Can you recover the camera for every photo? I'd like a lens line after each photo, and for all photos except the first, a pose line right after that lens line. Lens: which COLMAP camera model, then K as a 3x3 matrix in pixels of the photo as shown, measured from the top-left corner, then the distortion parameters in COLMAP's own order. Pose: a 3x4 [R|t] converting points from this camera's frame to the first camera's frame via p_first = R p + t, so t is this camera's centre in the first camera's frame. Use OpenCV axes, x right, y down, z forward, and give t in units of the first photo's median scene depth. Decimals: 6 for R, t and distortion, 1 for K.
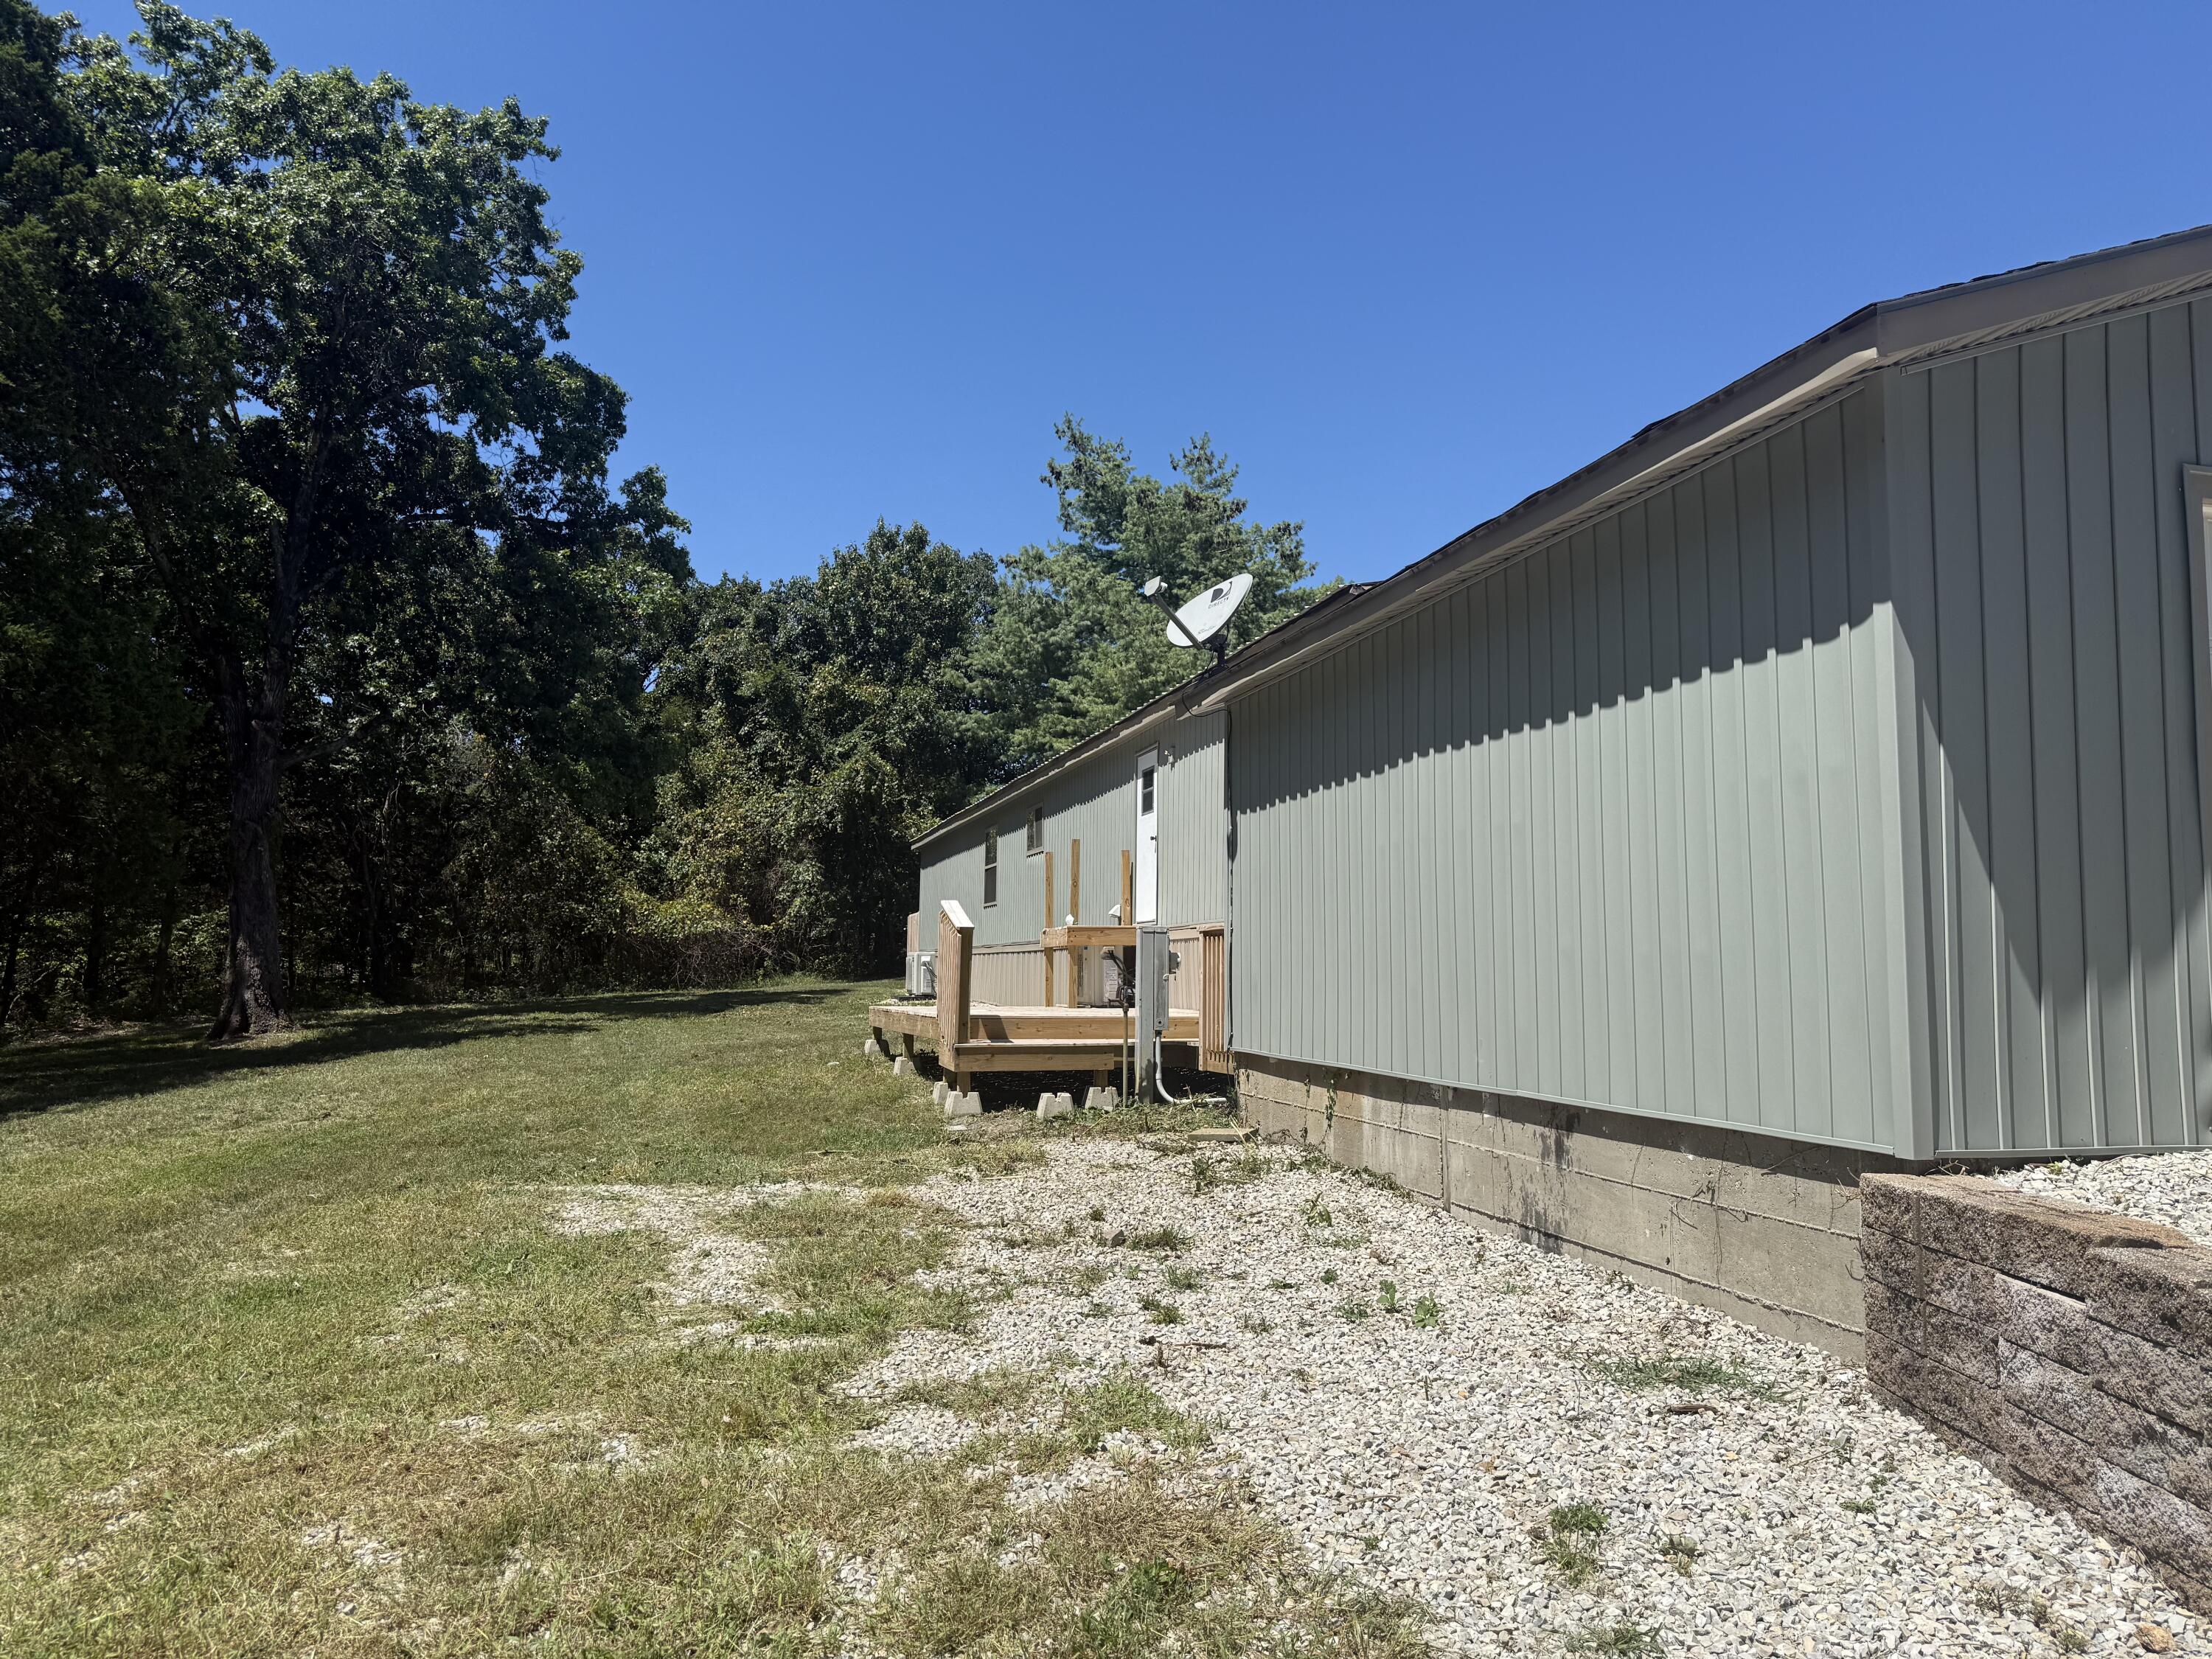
lens RADIAL K [[1572.2, 0, 1104.8], [0, 1572.2, 870.1], [0, 0, 1]] dist [0.128213, -0.152446]
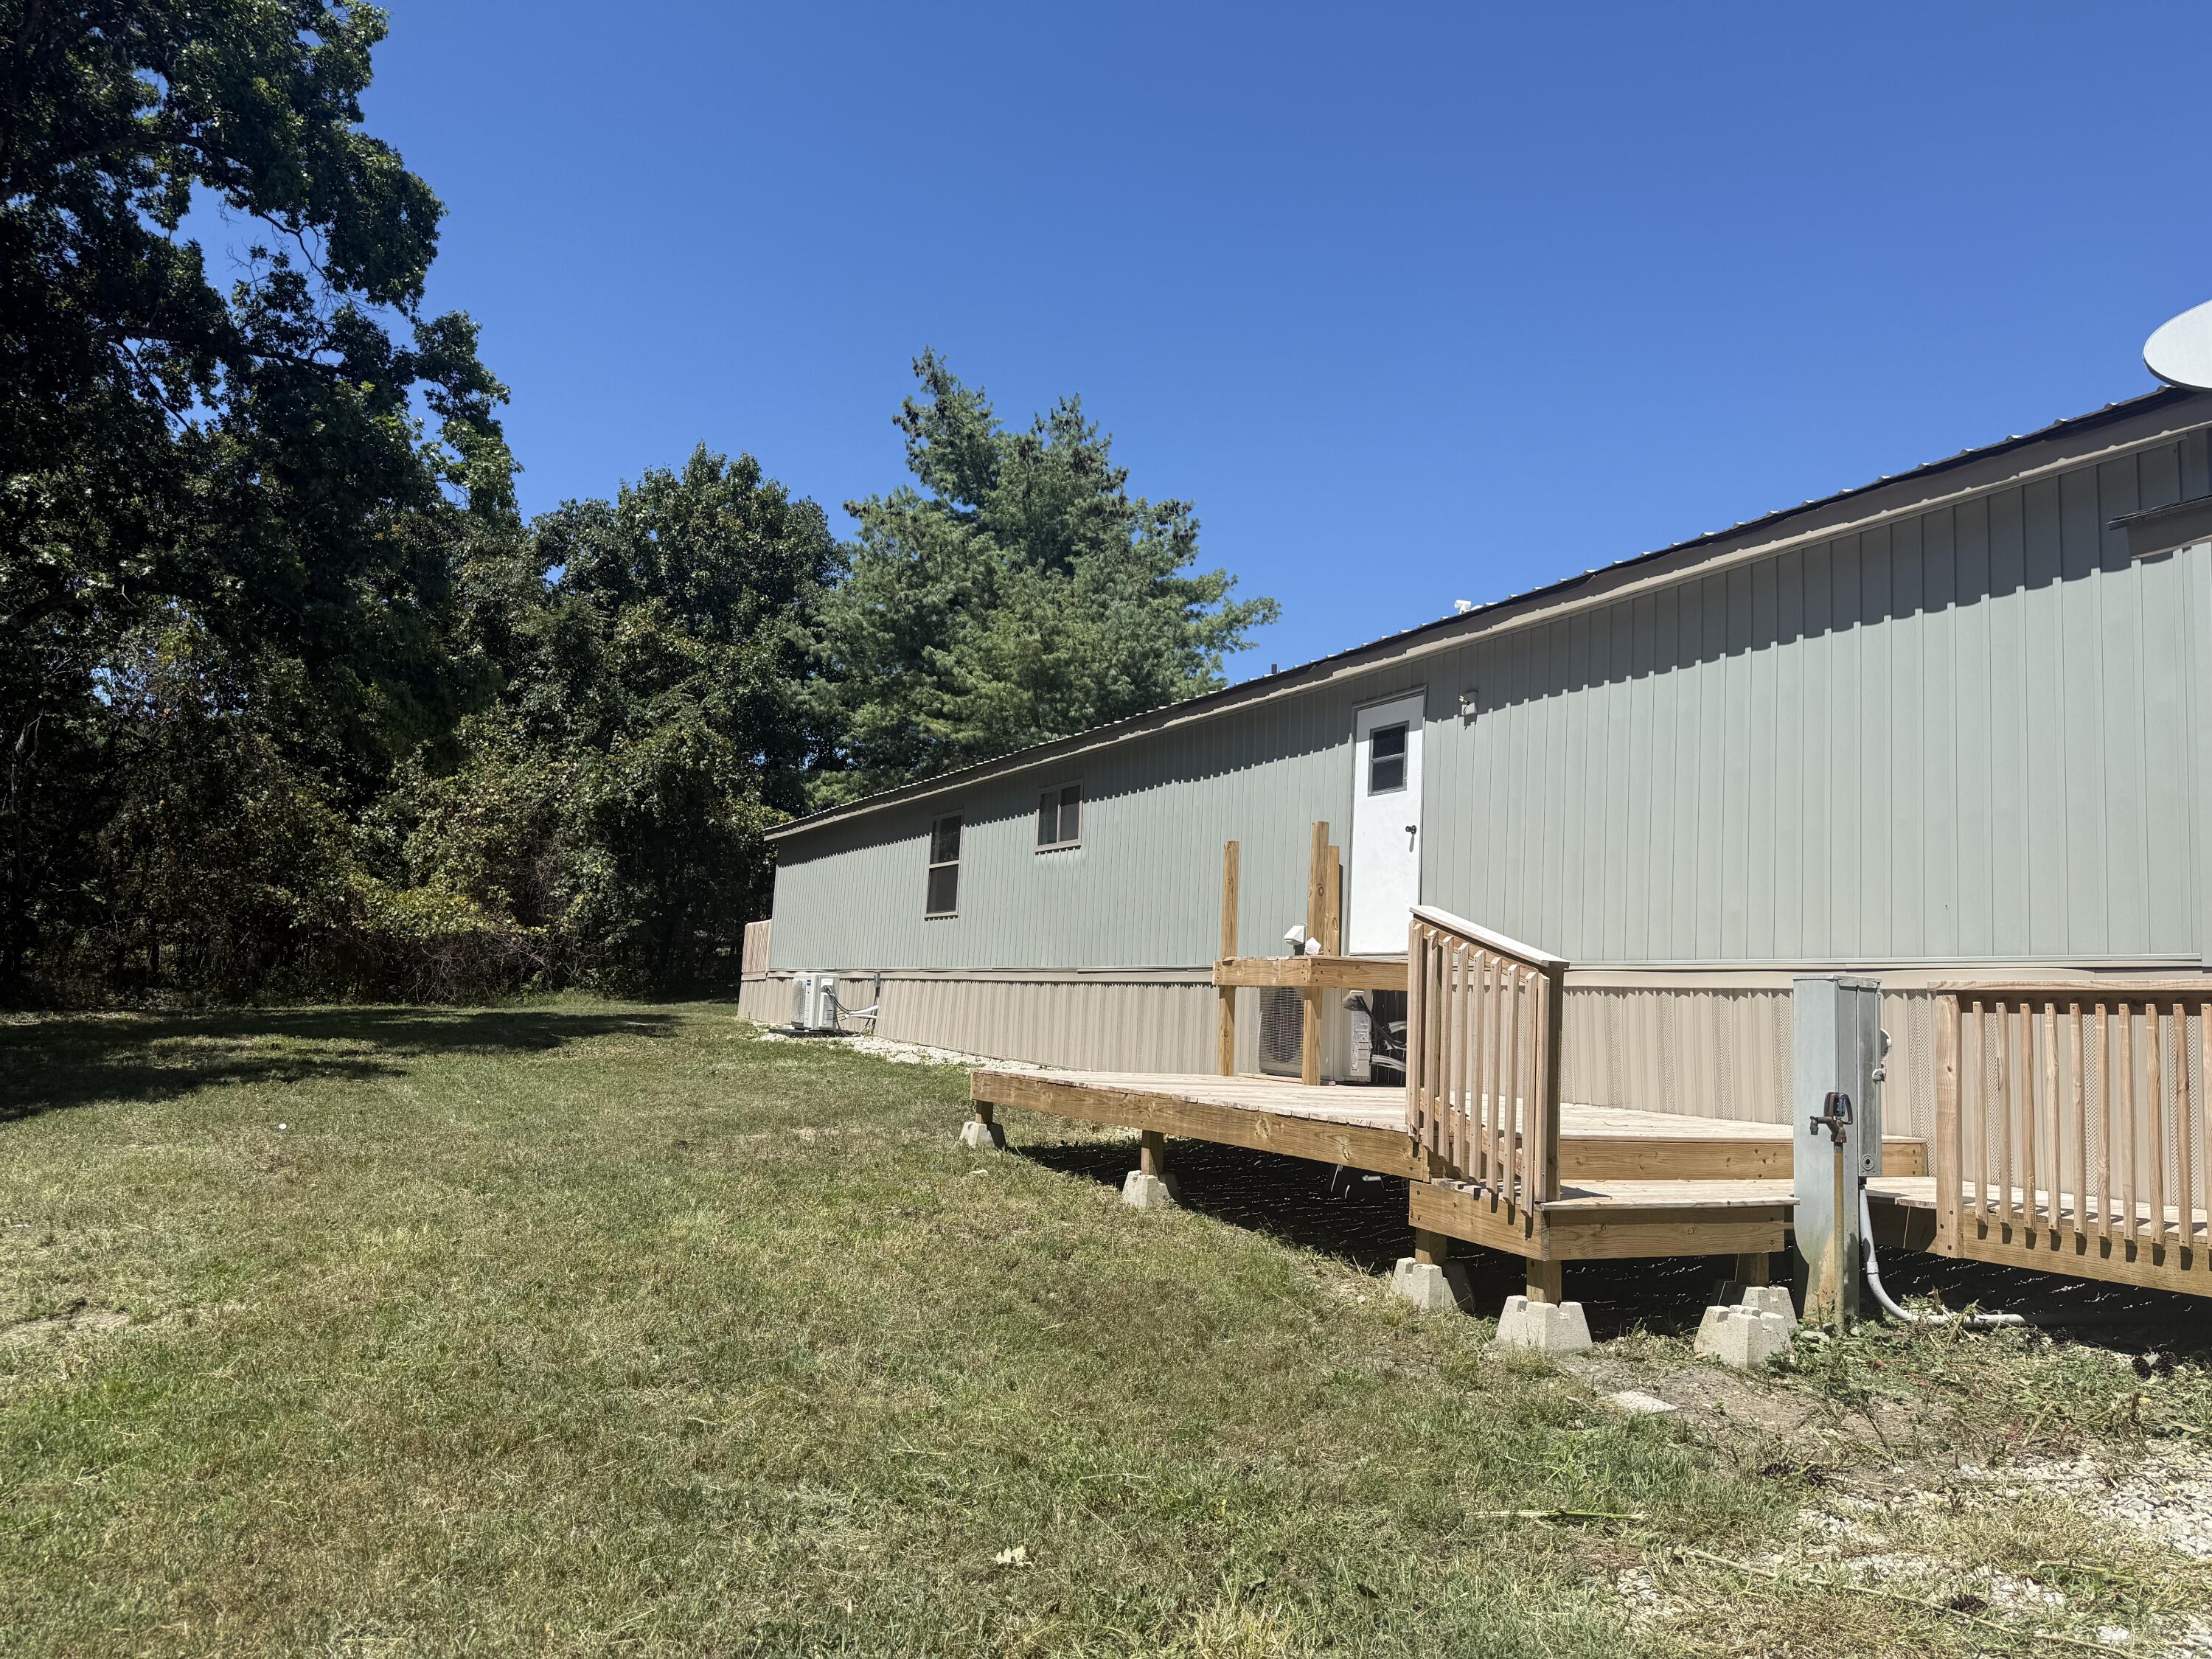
lens RADIAL K [[1544.6, 0, 1095.8], [0, 1544.6, 872.5], [0, 0, 1]] dist [0.033634, -0.032848]
pose [[0.974942, 0.057310, 0.214949, -0.111204], [-0.054187, 0.998322, -0.020402, 0.008378], [-0.215758, 0.008244, 0.976412, 0.183588]]
